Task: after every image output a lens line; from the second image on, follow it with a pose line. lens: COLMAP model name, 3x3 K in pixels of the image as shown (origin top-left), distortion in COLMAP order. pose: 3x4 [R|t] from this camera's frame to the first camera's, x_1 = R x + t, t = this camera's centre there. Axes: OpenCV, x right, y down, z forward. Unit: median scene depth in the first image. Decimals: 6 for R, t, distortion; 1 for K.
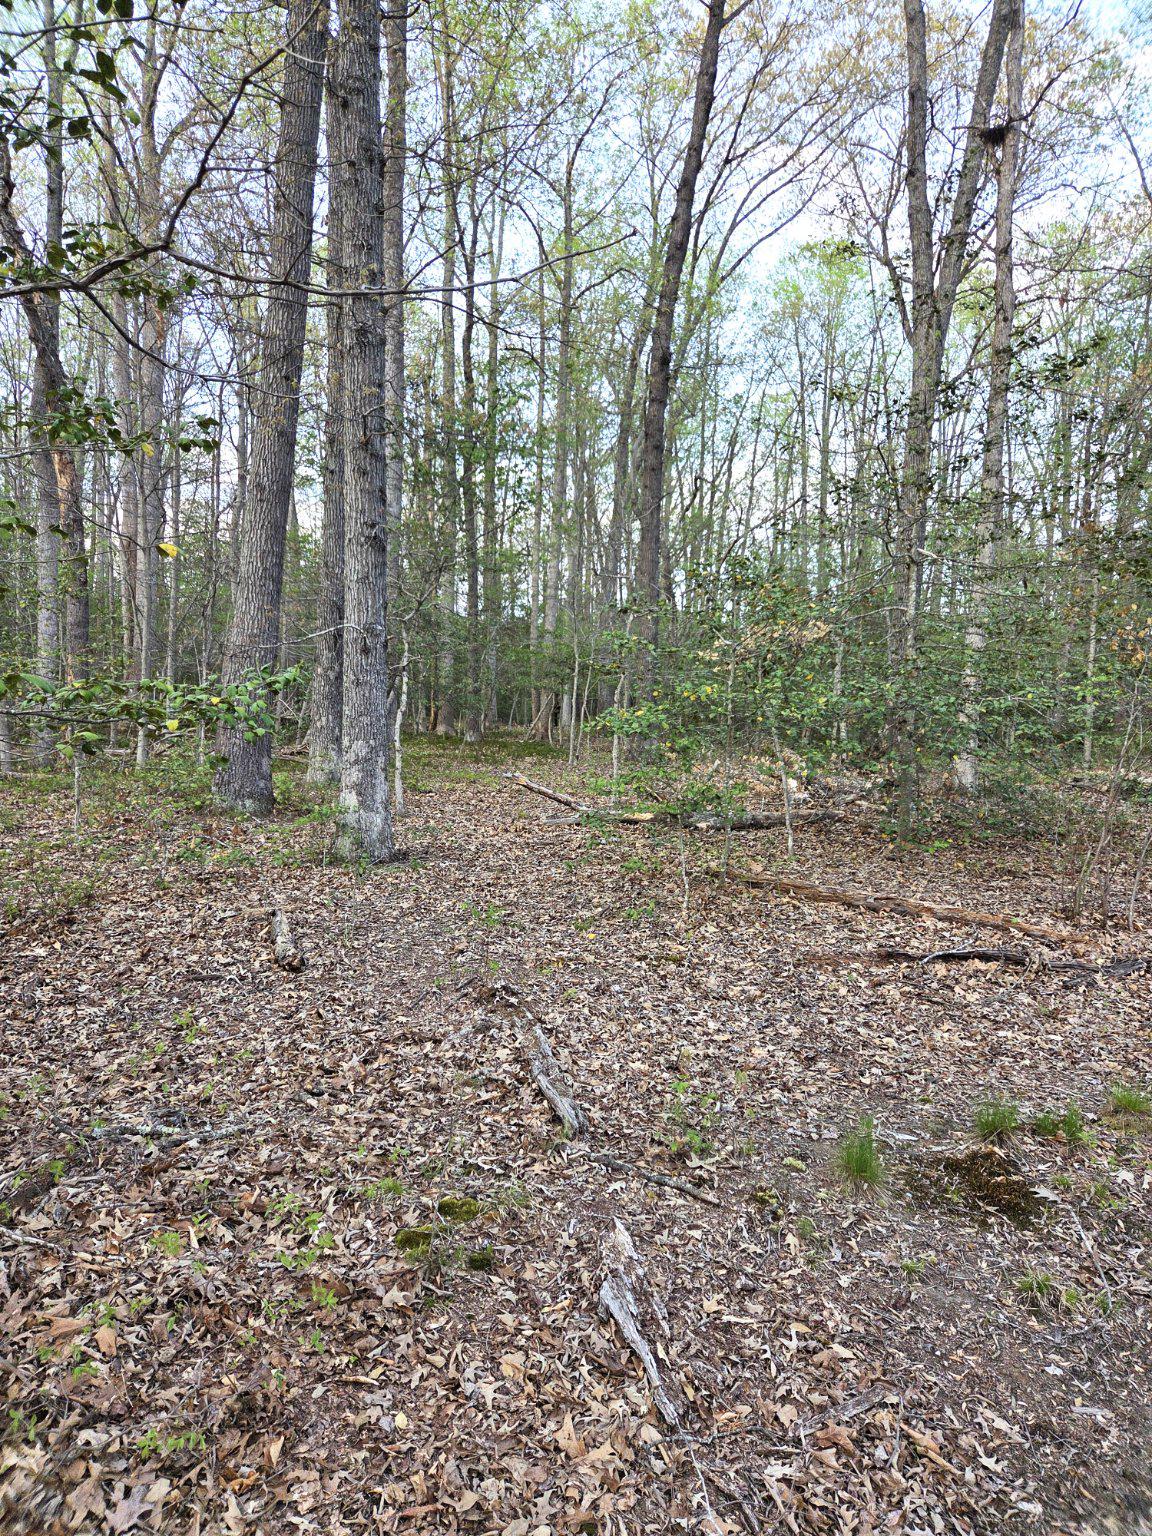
lens RADIAL K [[1026.1, 0, 569.7], [0, 1026.1, 775.1], [0, 0, 1]] dist [0.004344, -0.003180]
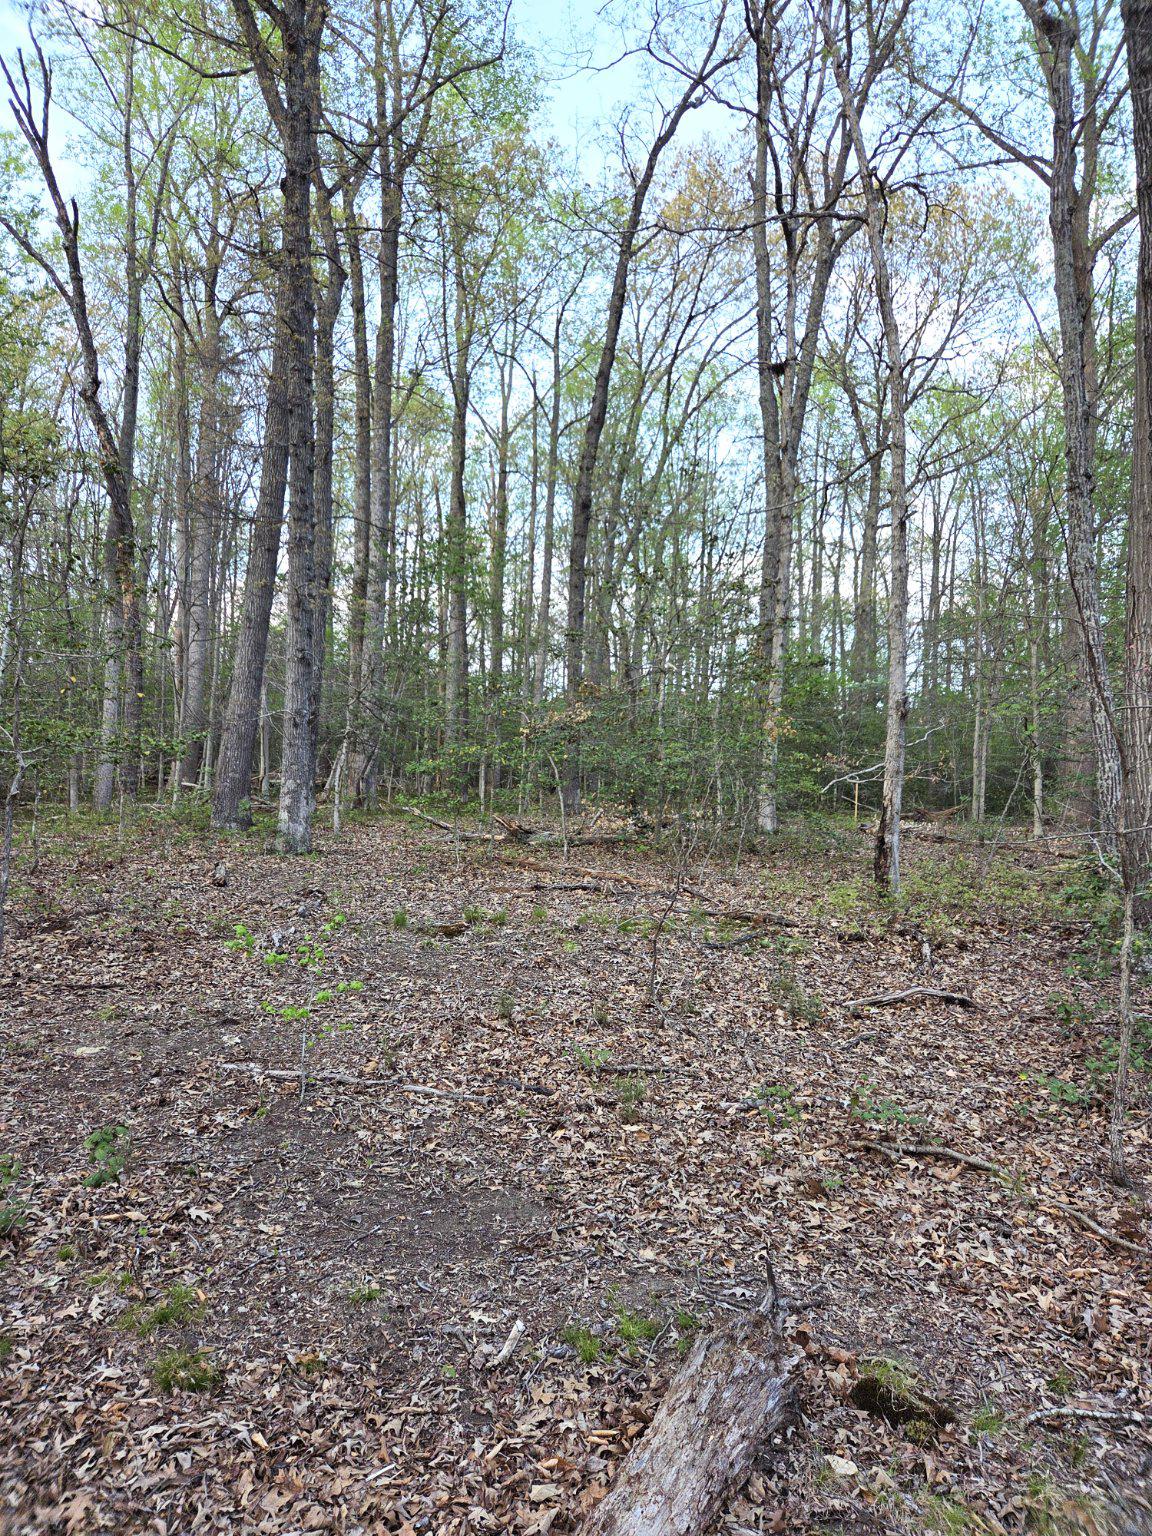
lens RADIAL K [[1026.1, 0, 582.8], [0, 1026.1, 761.2], [0, 0, 1]] dist [0.004344, -0.003180]
pose [[0.999338, 0.006018, -0.035879, 0.163260], [-0.009091, 0.996244, -0.086113, 0.037615], [0.035226, 0.086383, 0.995639, -0.315917]]
